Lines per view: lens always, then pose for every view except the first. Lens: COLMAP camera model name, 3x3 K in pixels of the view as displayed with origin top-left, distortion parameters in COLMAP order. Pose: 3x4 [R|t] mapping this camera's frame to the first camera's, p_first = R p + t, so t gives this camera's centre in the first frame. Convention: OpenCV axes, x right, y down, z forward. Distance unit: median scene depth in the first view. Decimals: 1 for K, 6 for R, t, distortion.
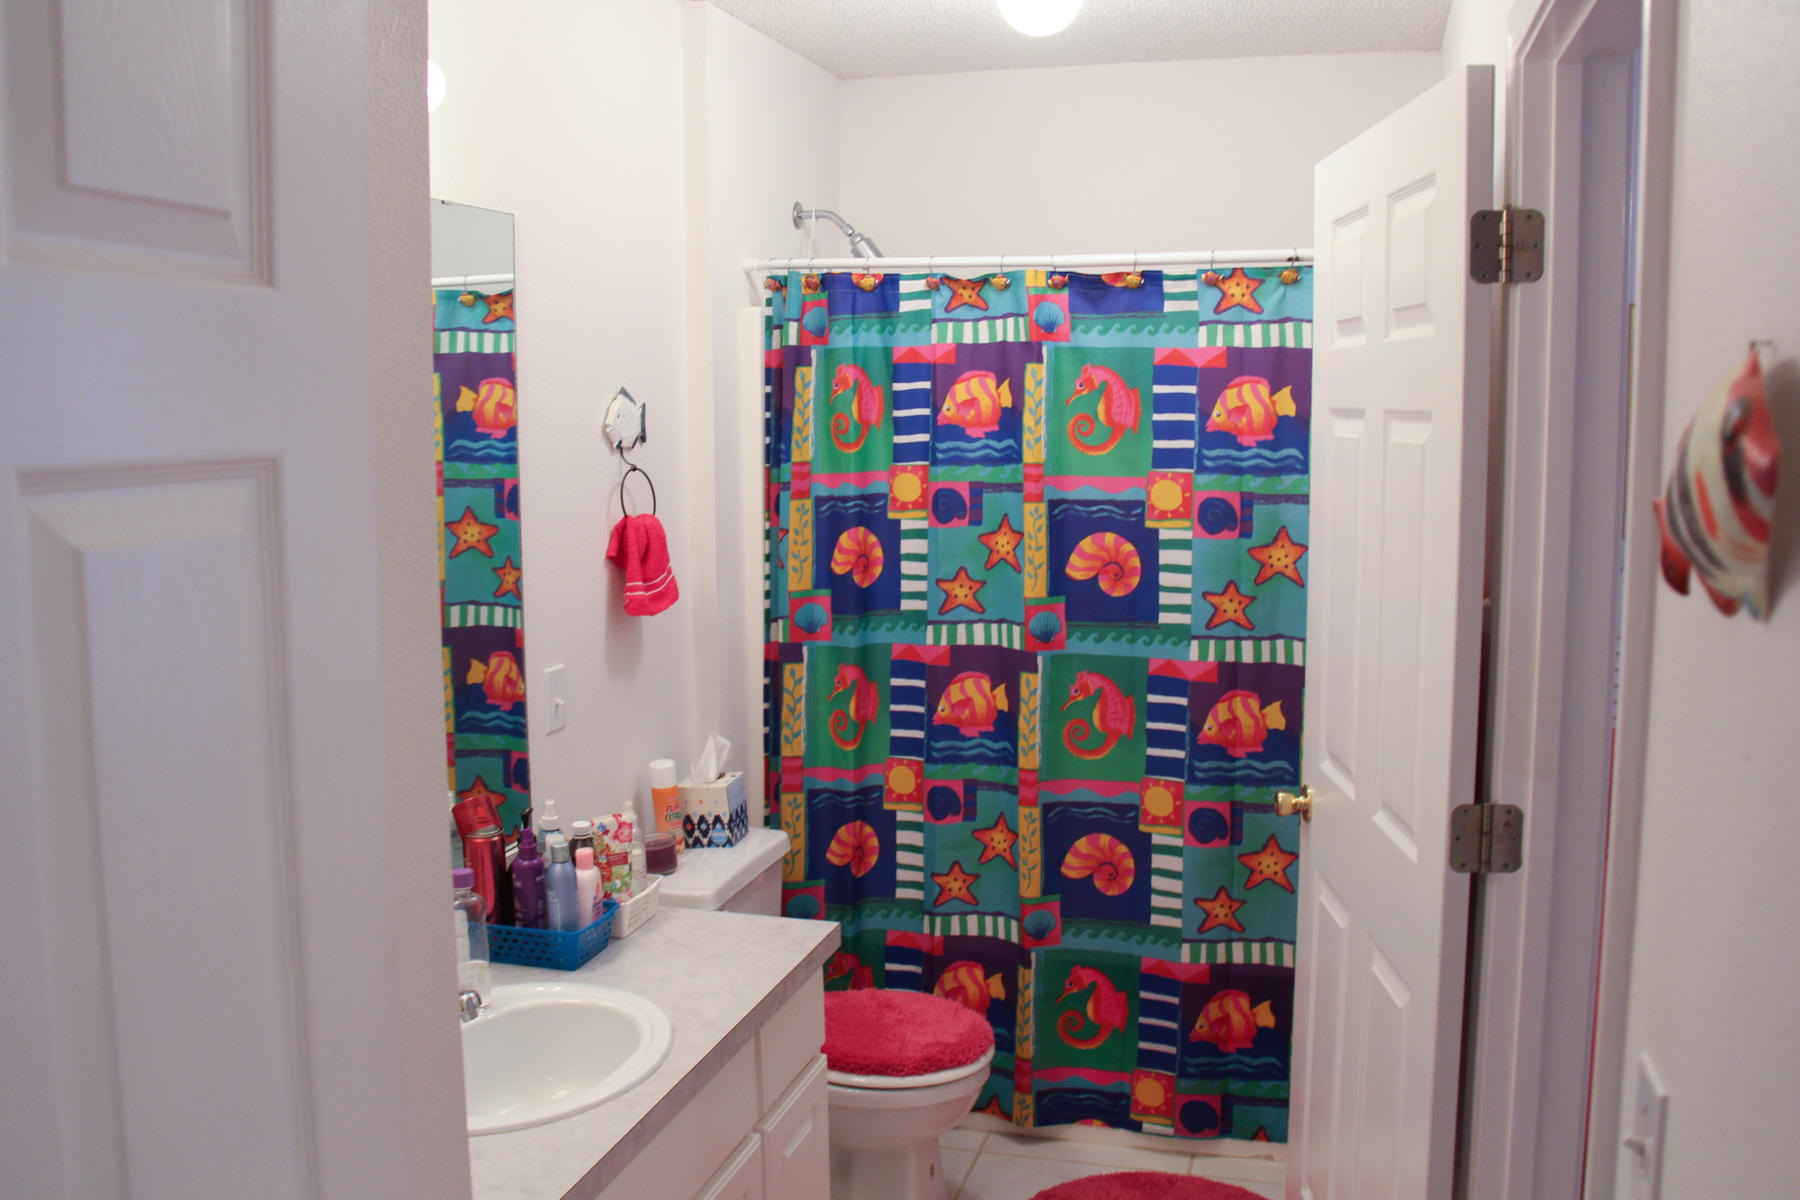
lens RADIAL K [[1542.7, 0, 885.9], [0, 1542.7, 605.5], [0, 0, 1]] dist [-0.174456, 0.149361]
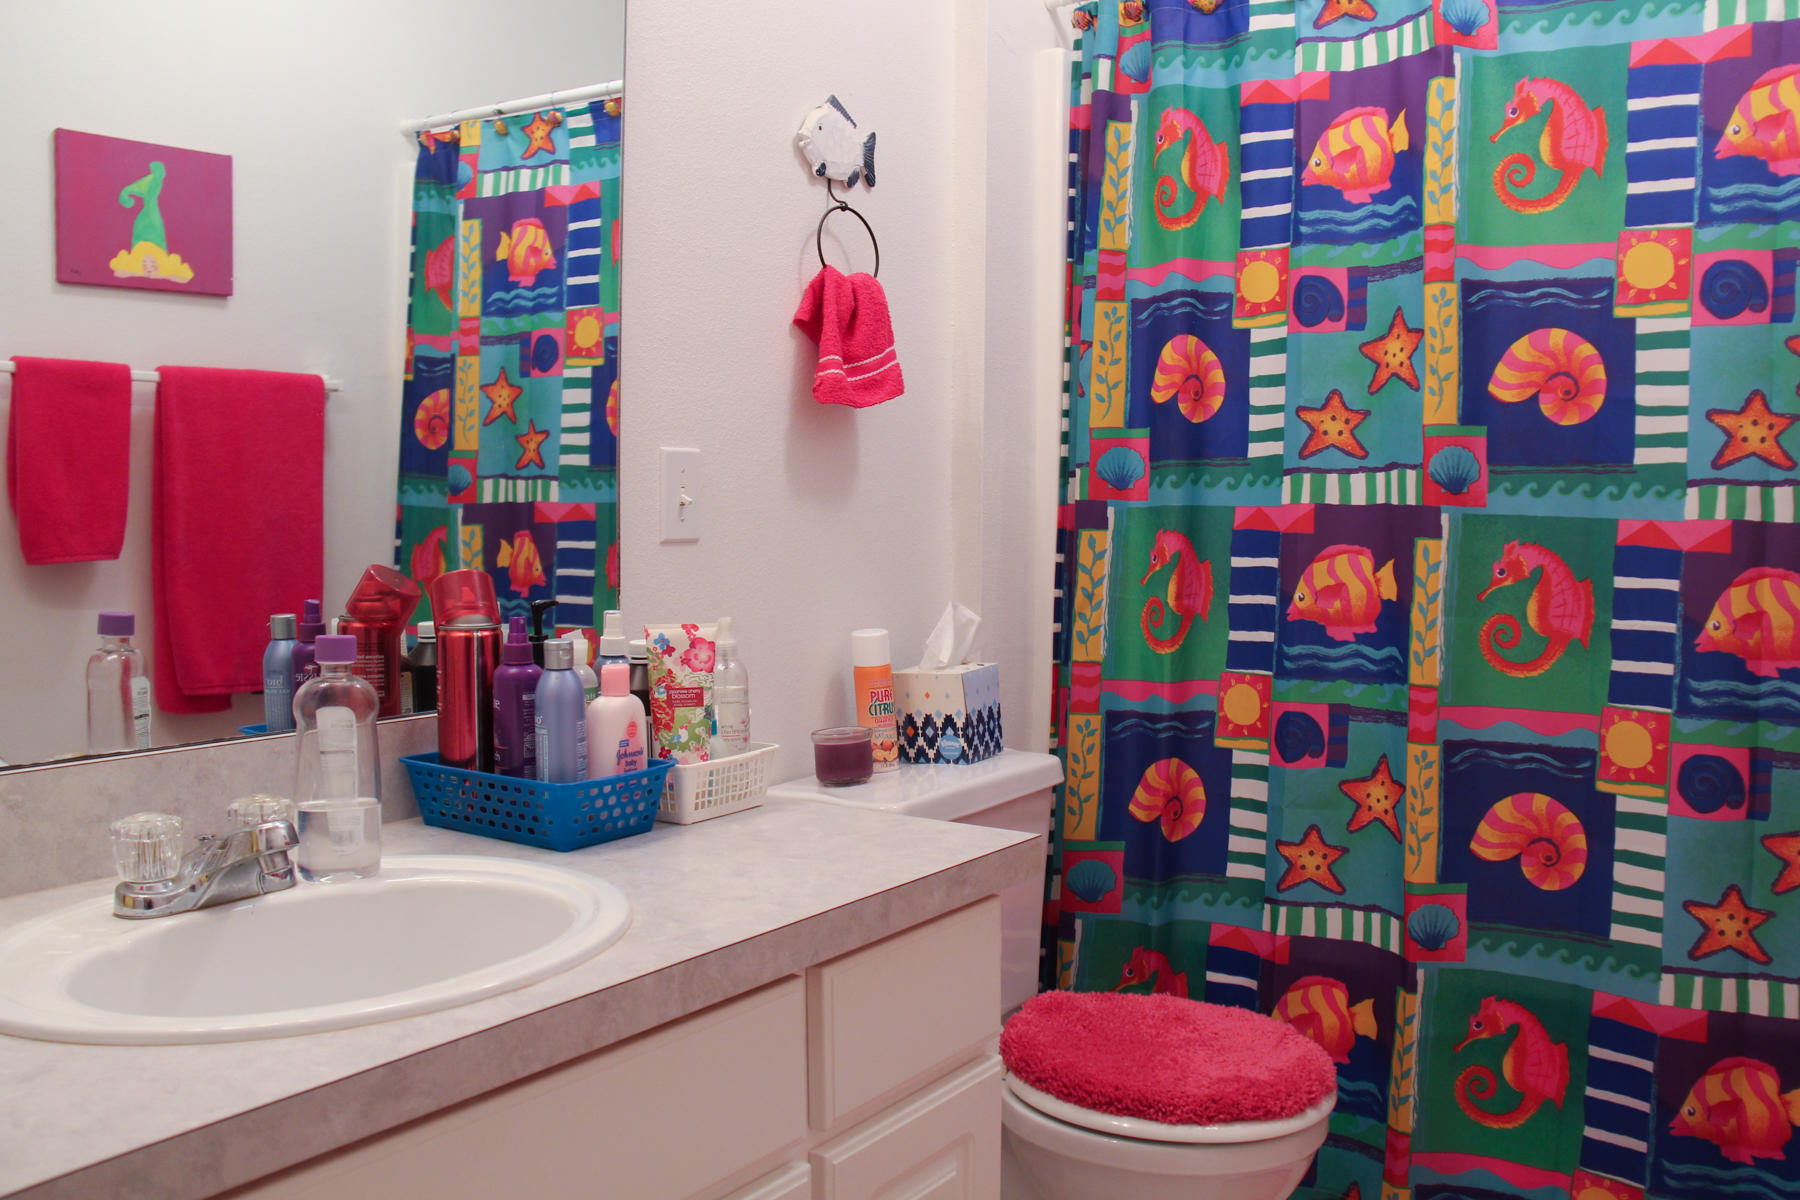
lens RADIAL K [[1542.7, 0, 899.4], [0, 1542.7, 572.0], [0, 0, 1]] dist [-0.174456, 0.149361]
pose [[0.954683, 0.032967, -0.295795, 0.068073], [-0.053027, 0.996786, -0.060050, 0.108596], [0.292864, 0.073013, 0.953362, 0.308069]]
